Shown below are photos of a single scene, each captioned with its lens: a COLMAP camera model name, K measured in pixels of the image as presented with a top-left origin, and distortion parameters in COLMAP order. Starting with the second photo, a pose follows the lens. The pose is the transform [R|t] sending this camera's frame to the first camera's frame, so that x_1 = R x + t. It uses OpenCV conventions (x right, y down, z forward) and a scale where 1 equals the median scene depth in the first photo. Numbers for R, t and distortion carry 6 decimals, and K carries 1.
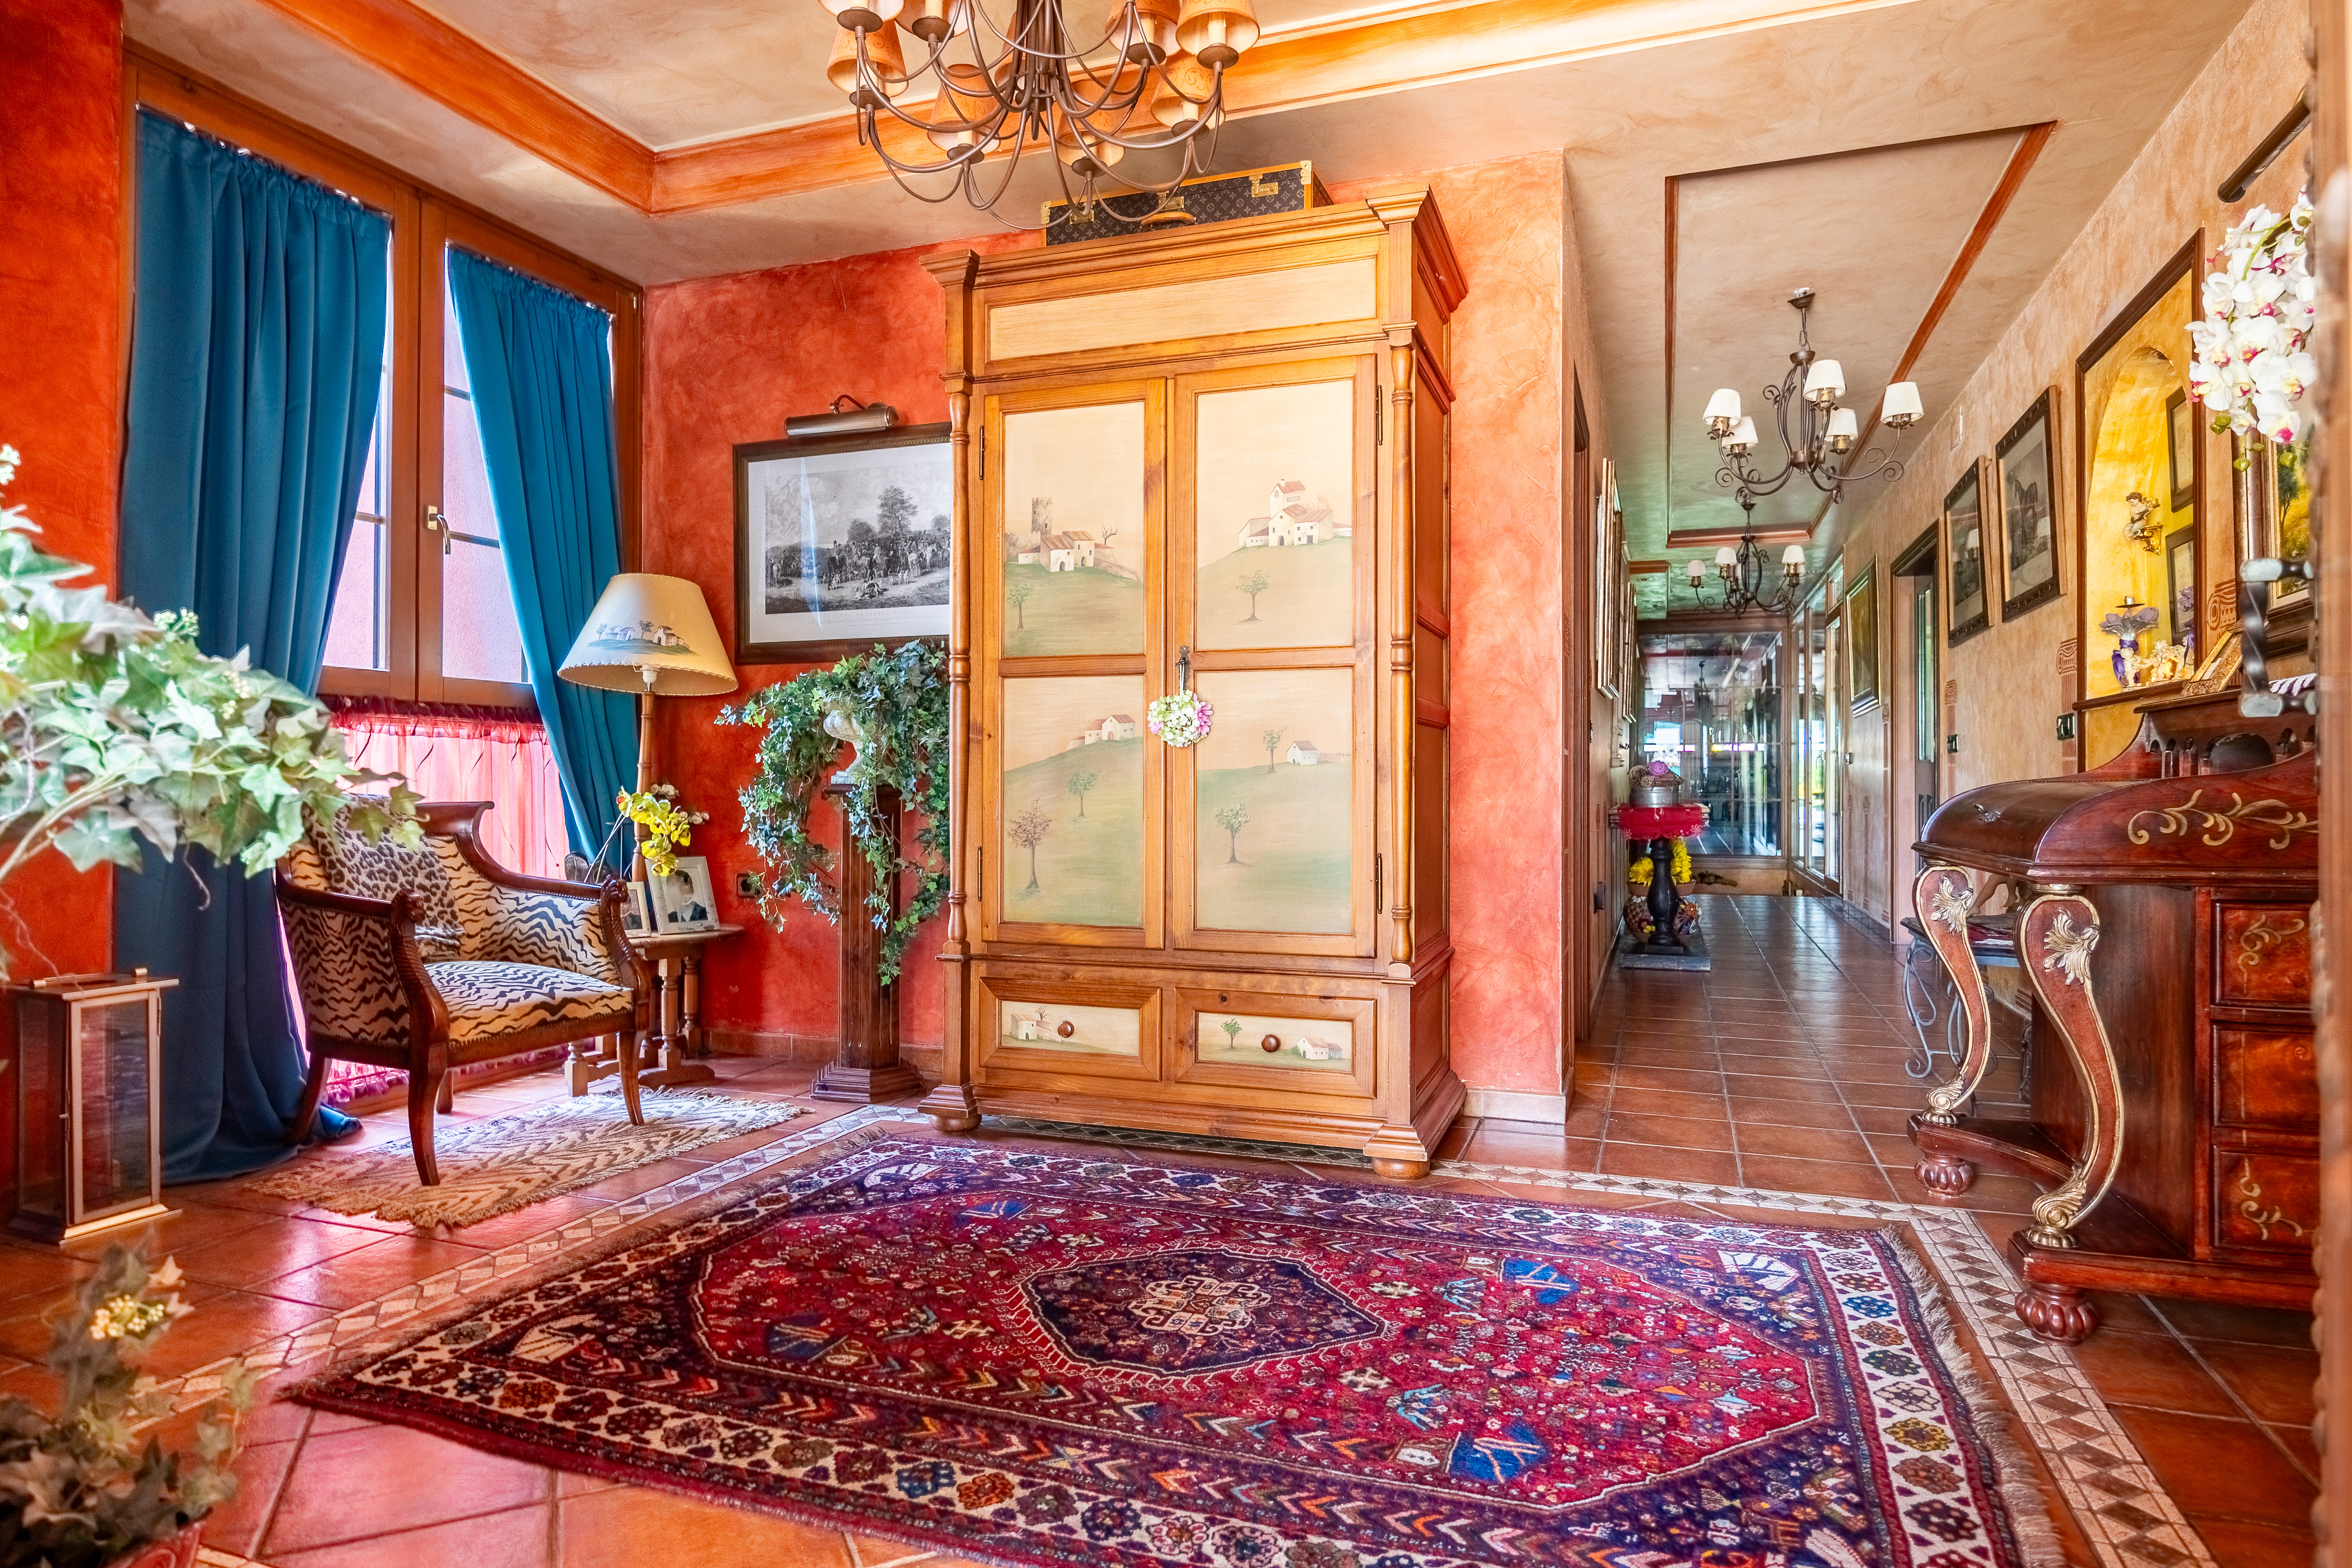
lens RADIAL K [[1337.0, 0, 1185.0], [0, 1337.0, 774.3], [0, 0, 1]] dist [-0.013675, 0.003814]
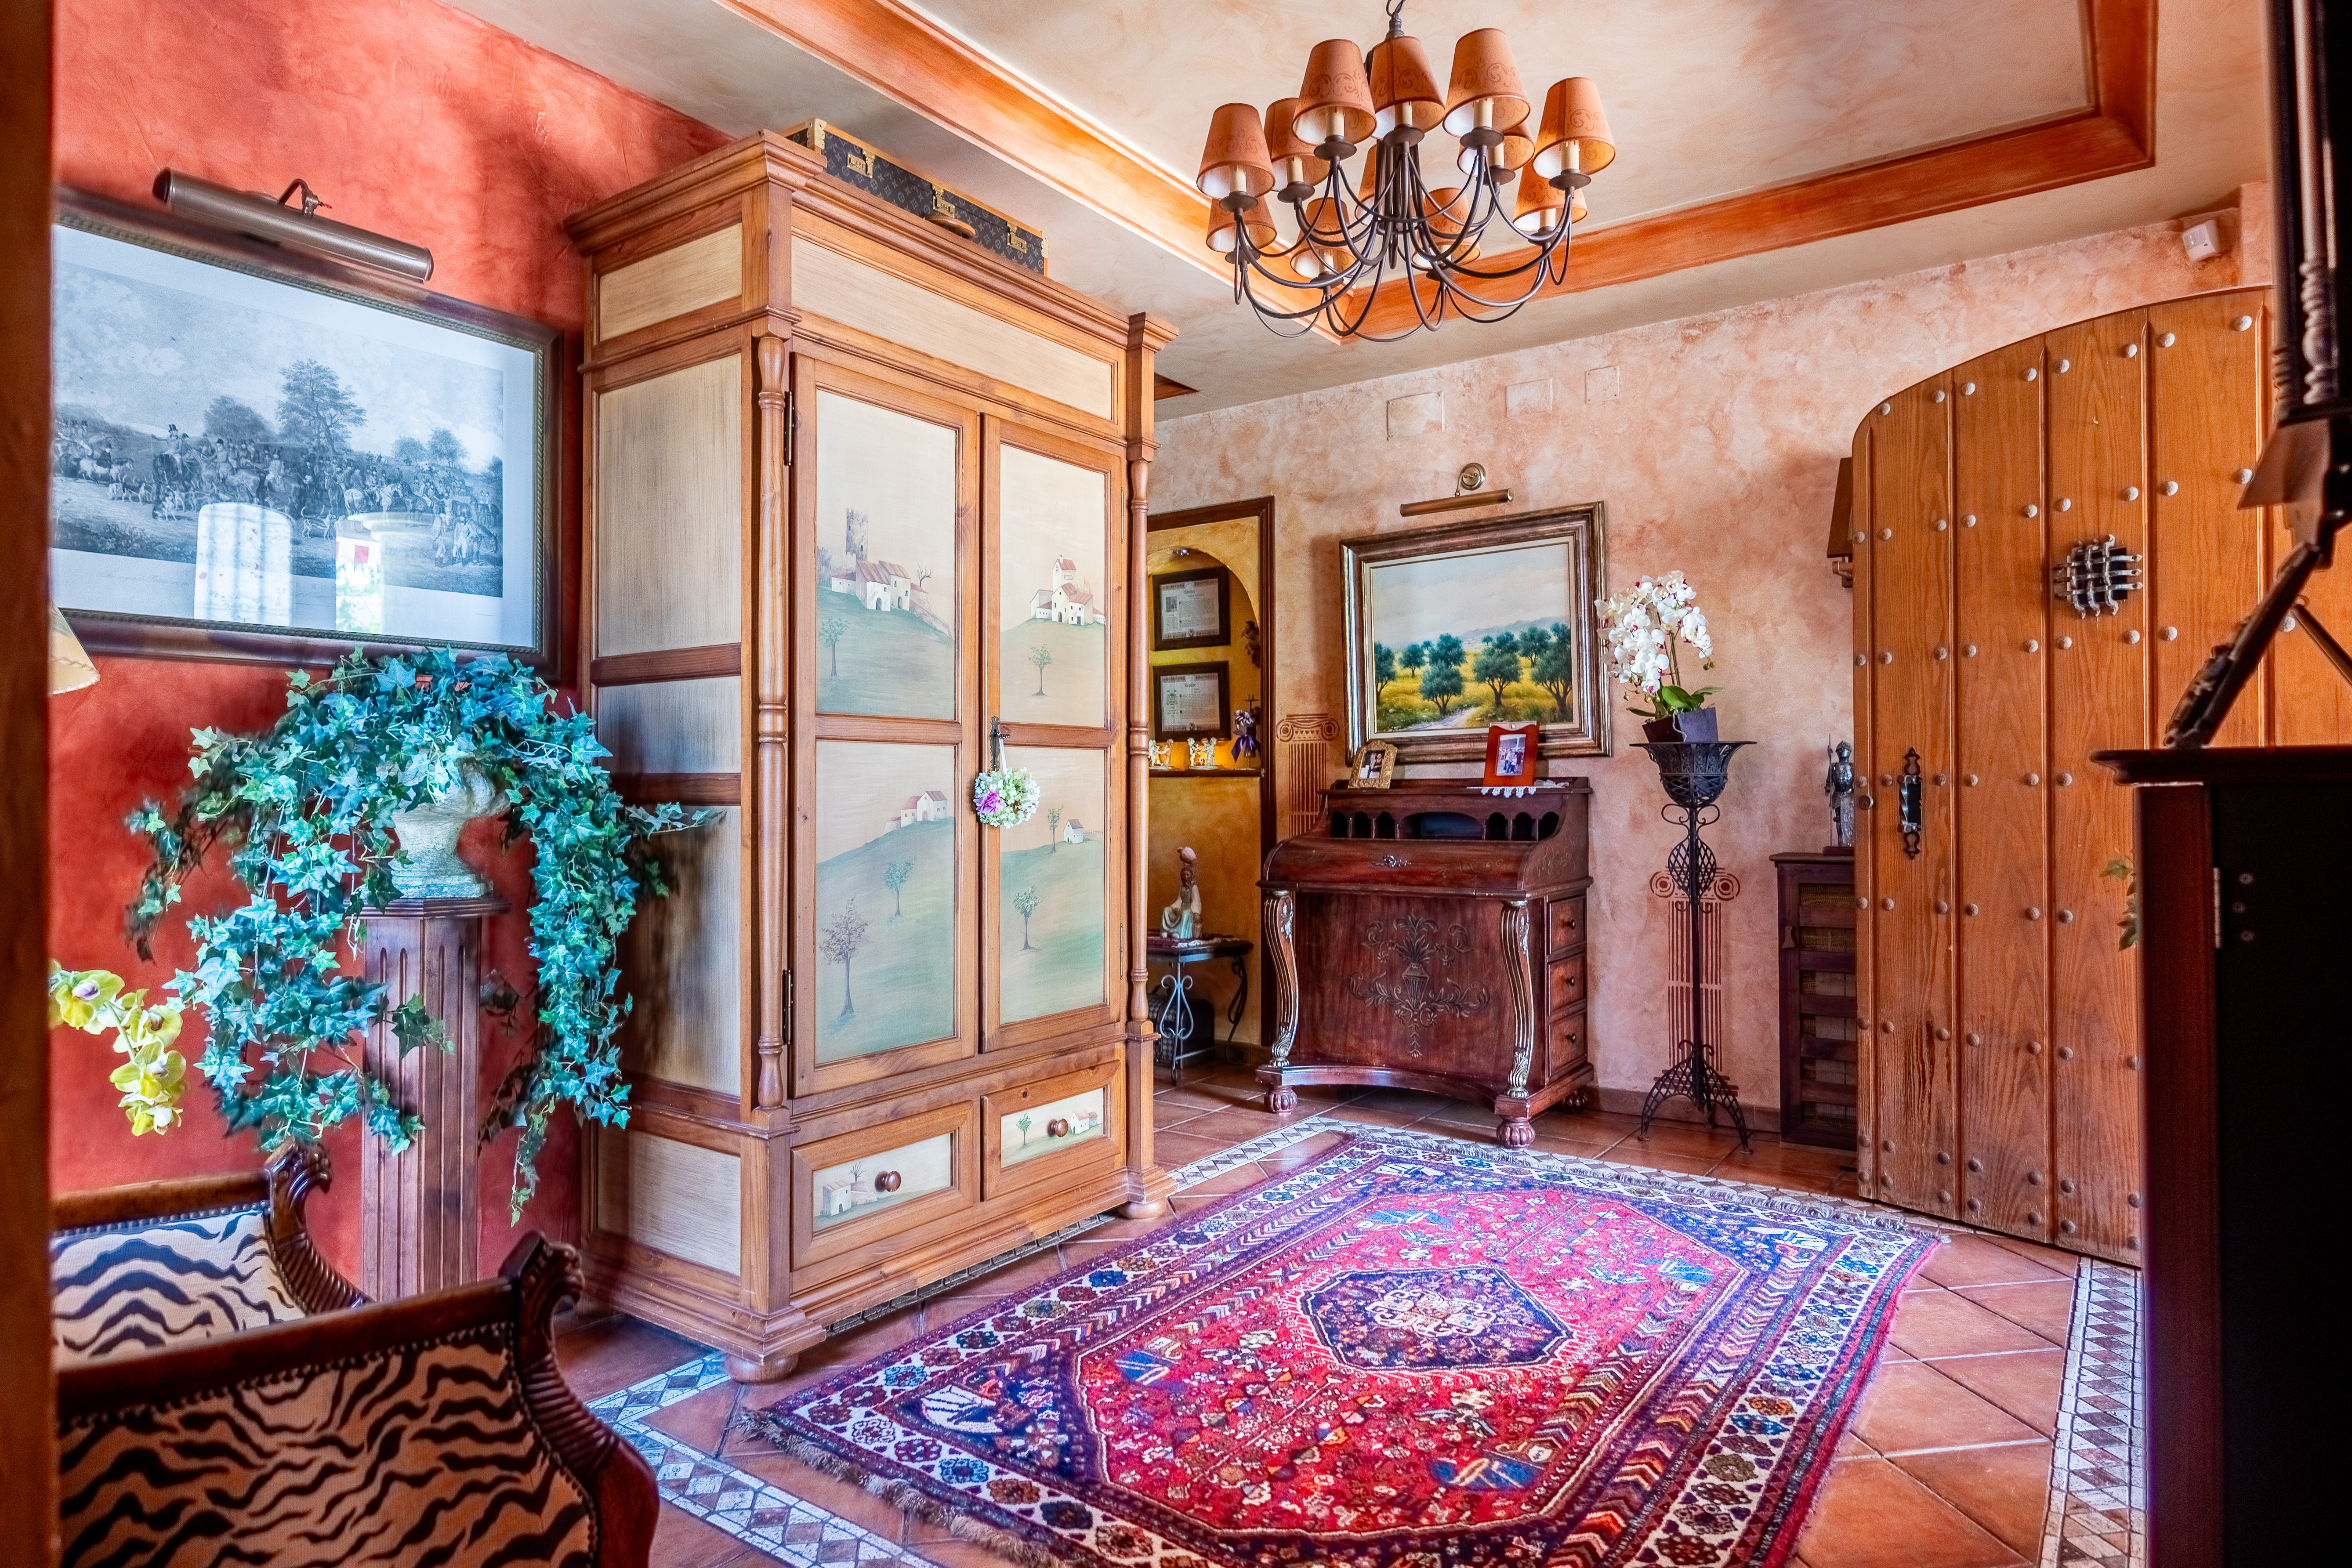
lens RADIAL K [[1336.8, 0, 1246.1], [0, 1336.8, 777.9], [0, 0, 1]] dist [-0.013675, 0.003814]
pose [[0.255768, 0.006329, 0.966717, -0.890790], [-0.008035, 0.999958, -0.004420, -0.055411], [-0.966705, -0.006637, 0.255808, 0.644854]]
